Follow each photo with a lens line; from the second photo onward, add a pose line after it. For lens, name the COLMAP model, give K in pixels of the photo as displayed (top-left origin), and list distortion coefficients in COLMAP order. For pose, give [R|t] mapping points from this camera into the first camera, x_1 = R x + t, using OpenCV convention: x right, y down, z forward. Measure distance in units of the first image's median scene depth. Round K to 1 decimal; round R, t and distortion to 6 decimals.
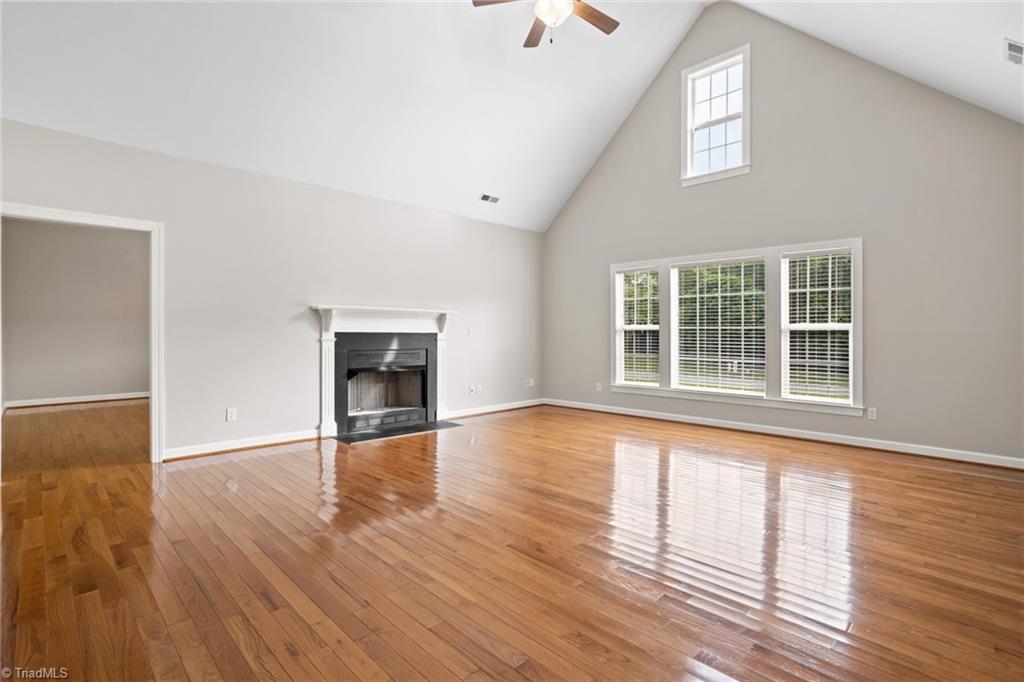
lens RADIAL K [[493.5, 0, 509.7], [0, 493.5, 332.3], [0, 0, 1]] dist [-0.027246, 0.001166]
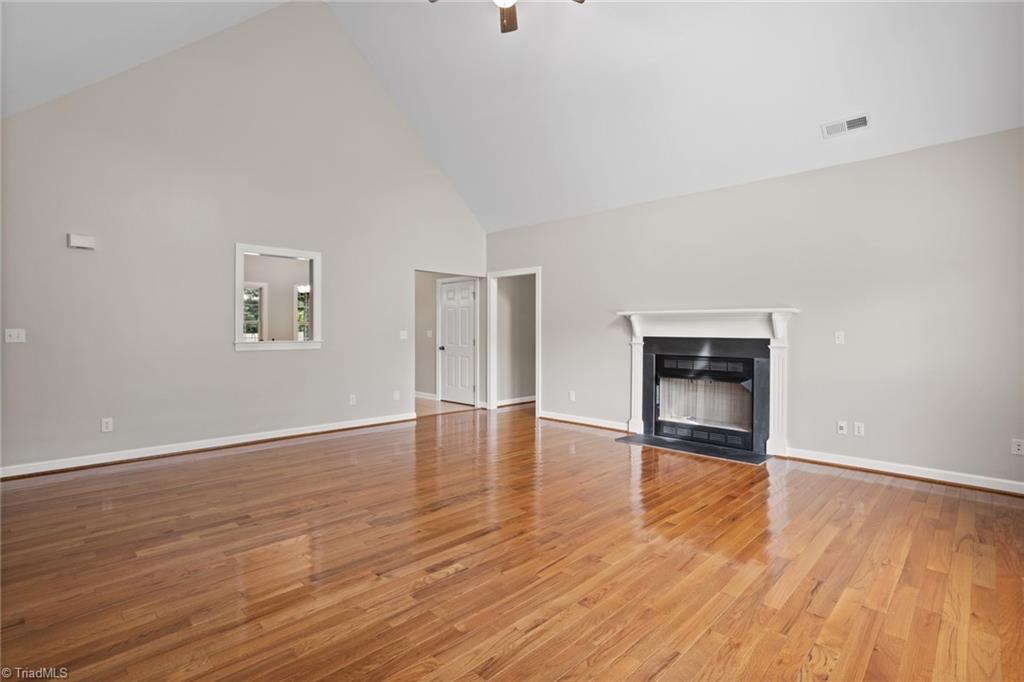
lens RADIAL K [[493.5, 0, 509.7], [0, 493.5, 332.3], [0, 0, 1]] dist [-0.027246, 0.001166]
pose [[0.024606, 0.000944, -0.999697, 0.694197], [-0.000973, 0.999999, 0.000921, -0.010213], [0.999697, 0.000951, 0.024607, 0.682154]]
